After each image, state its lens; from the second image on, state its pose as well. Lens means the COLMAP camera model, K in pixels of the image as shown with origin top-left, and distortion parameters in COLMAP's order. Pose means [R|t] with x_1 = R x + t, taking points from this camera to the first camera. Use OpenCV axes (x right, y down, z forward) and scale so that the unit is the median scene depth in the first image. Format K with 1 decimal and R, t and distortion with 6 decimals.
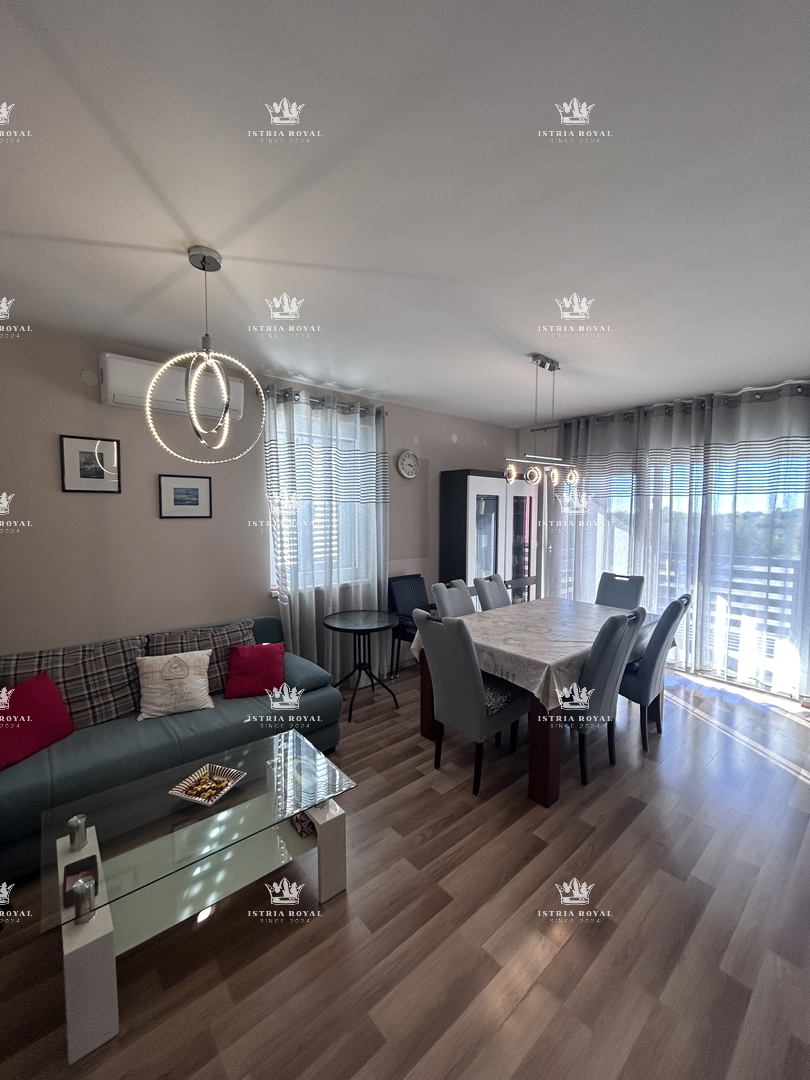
lens RADIAL K [[435.3, 0, 403.3], [0, 435.3, 535.0], [0, 0, 1]] dist [0.000953, 0.001022]
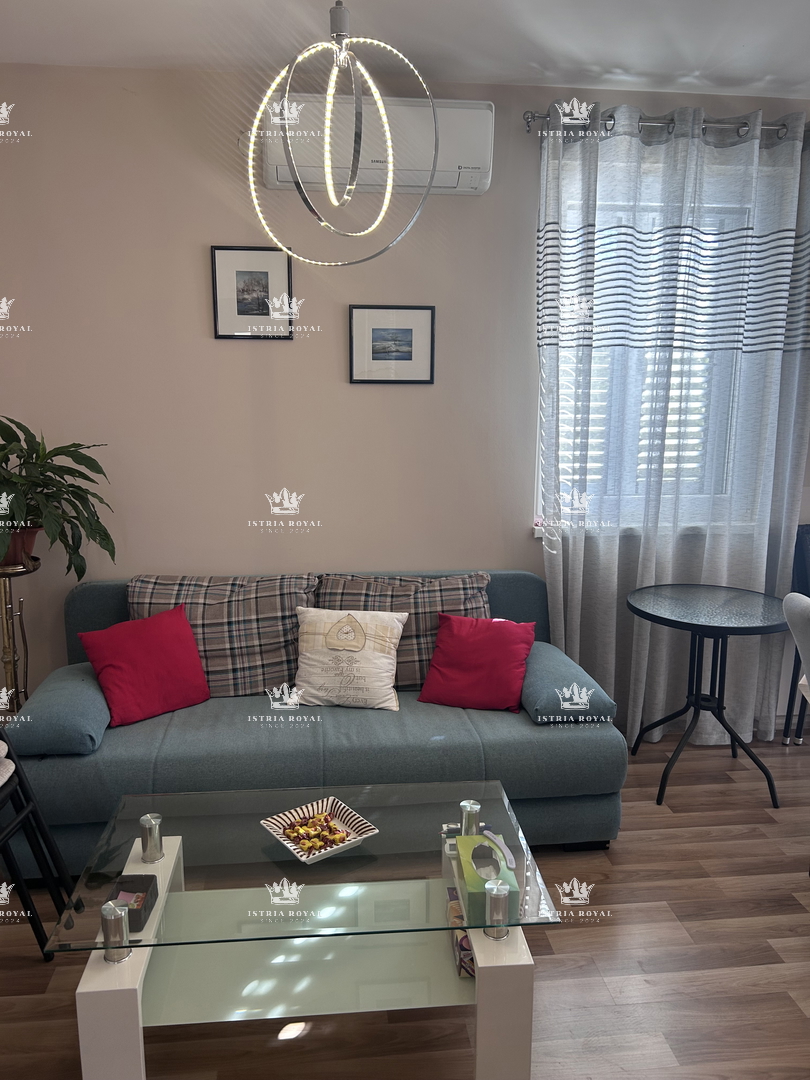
lens RADIAL K [[817.3, 0, 406.6], [0, 817.3, 540.3], [0, 0, 1]] dist [0.060085, -0.057104]
pose [[0.829323, 0.104182, -0.548972, 0.130129], [-0.033445, 0.989958, 0.137346, 0.017373], [0.557768, -0.095543, 0.824479, 0.109811]]
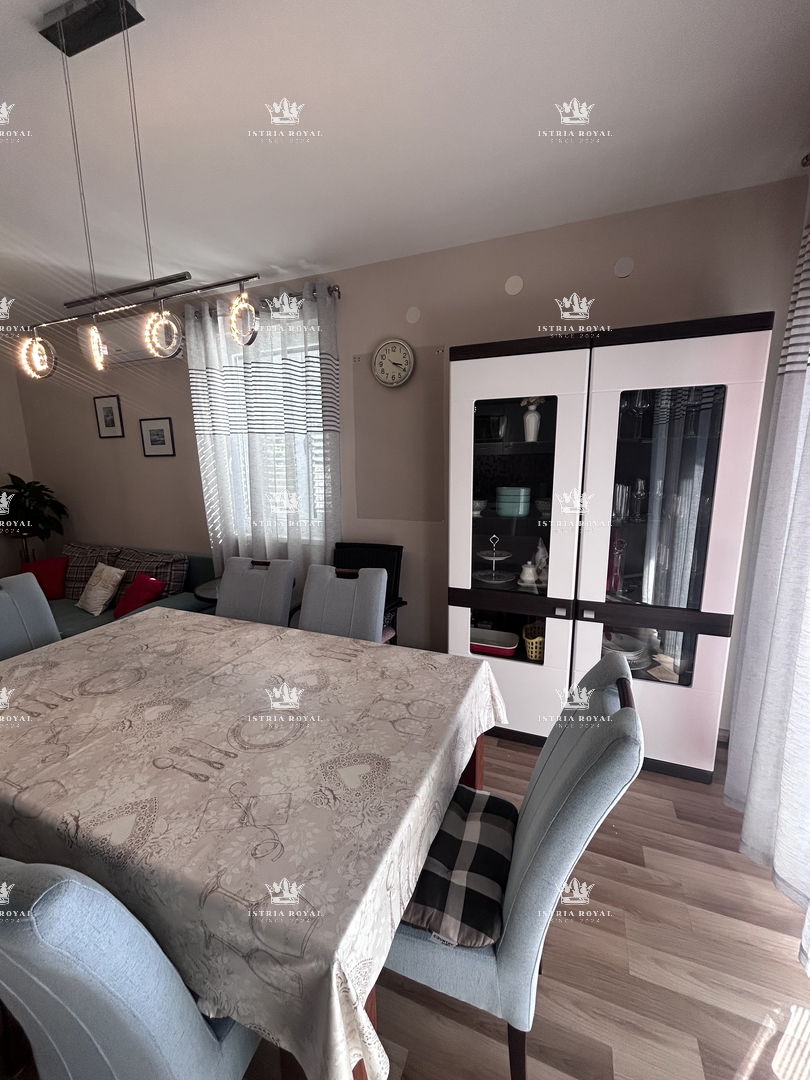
lens RADIAL K [[435.3, 0, 402.5], [0, 435.3, 536.7], [0, 0, 1]] dist [0.000953, 0.001022]
pose [[0.455003, 0.149944, -0.877775, 0.845718], [-0.031912, 0.987834, 0.152203, -0.025239], [0.889918, -0.041241, 0.454252, 1.057545]]
